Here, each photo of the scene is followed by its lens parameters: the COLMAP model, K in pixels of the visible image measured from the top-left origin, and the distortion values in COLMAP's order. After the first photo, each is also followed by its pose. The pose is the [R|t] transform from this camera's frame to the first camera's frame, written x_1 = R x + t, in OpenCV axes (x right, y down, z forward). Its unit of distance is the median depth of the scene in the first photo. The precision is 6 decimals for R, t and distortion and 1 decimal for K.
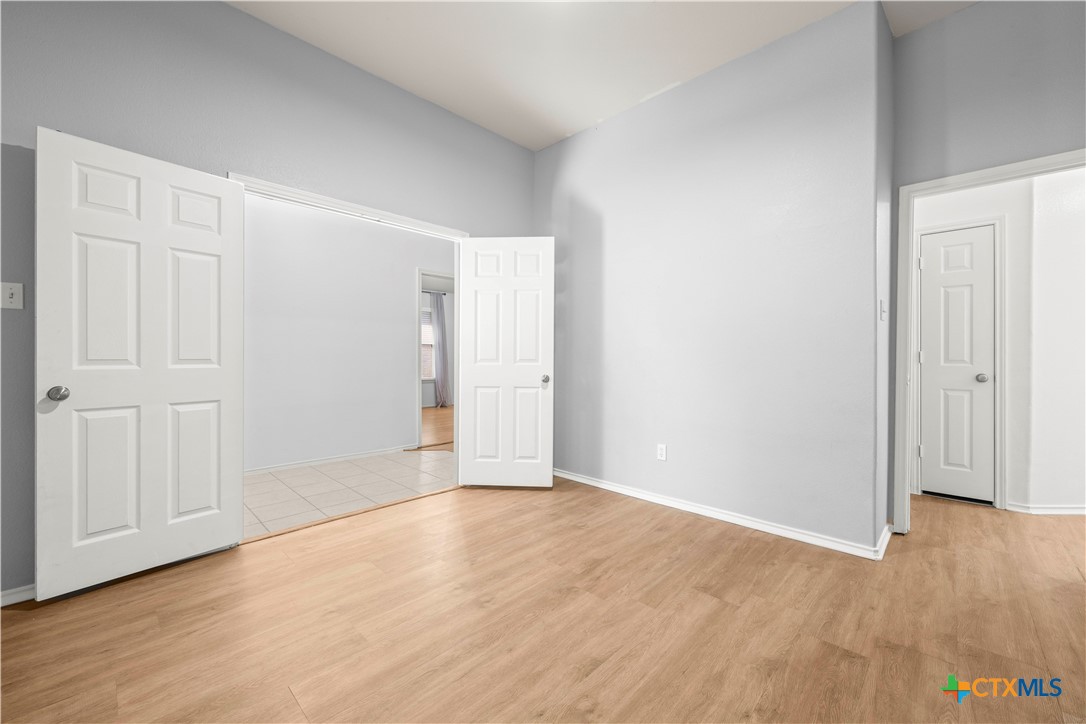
lens RADIAL K [[433.5, 0, 543.2], [0, 433.5, 357.5], [0, 0, 1]] dist [0.000169, -0.000099]
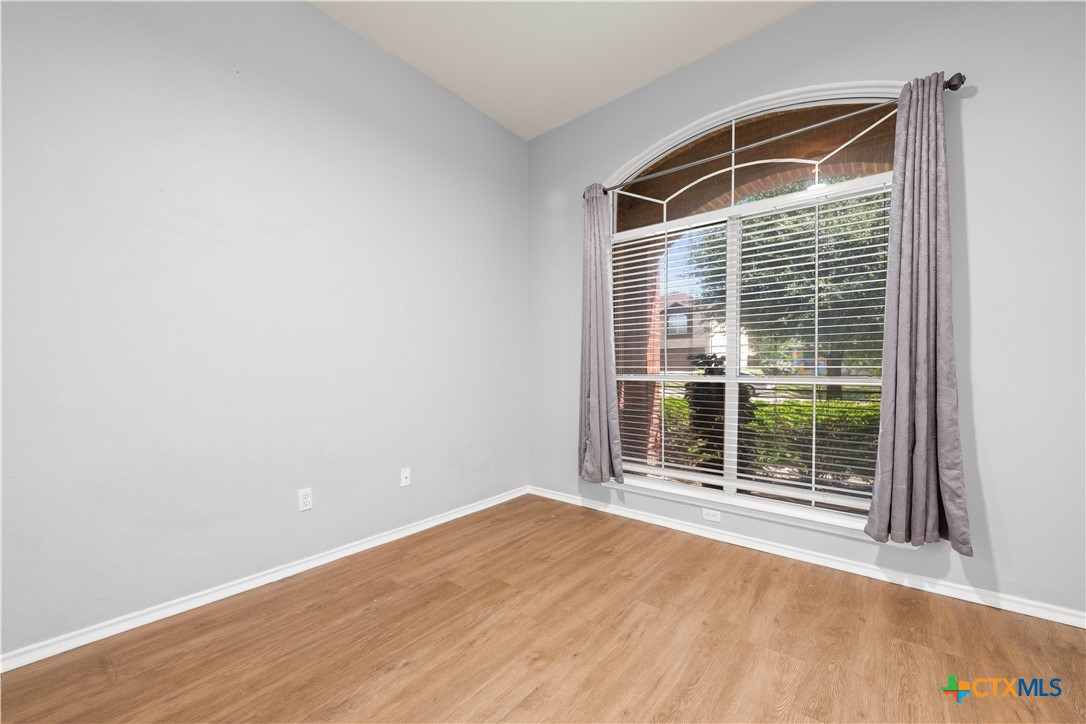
lens RADIAL K [[433.5, 0, 540.0], [0, 433.5, 366.2], [0, 0, 1]] dist [0.000169, -0.000099]
pose [[-0.997570, 0.001365, -0.069659, 0.160434], [0.000501, 0.999923, 0.012415, -0.014084], [0.069670, 0.012350, -0.997494, 1.969386]]
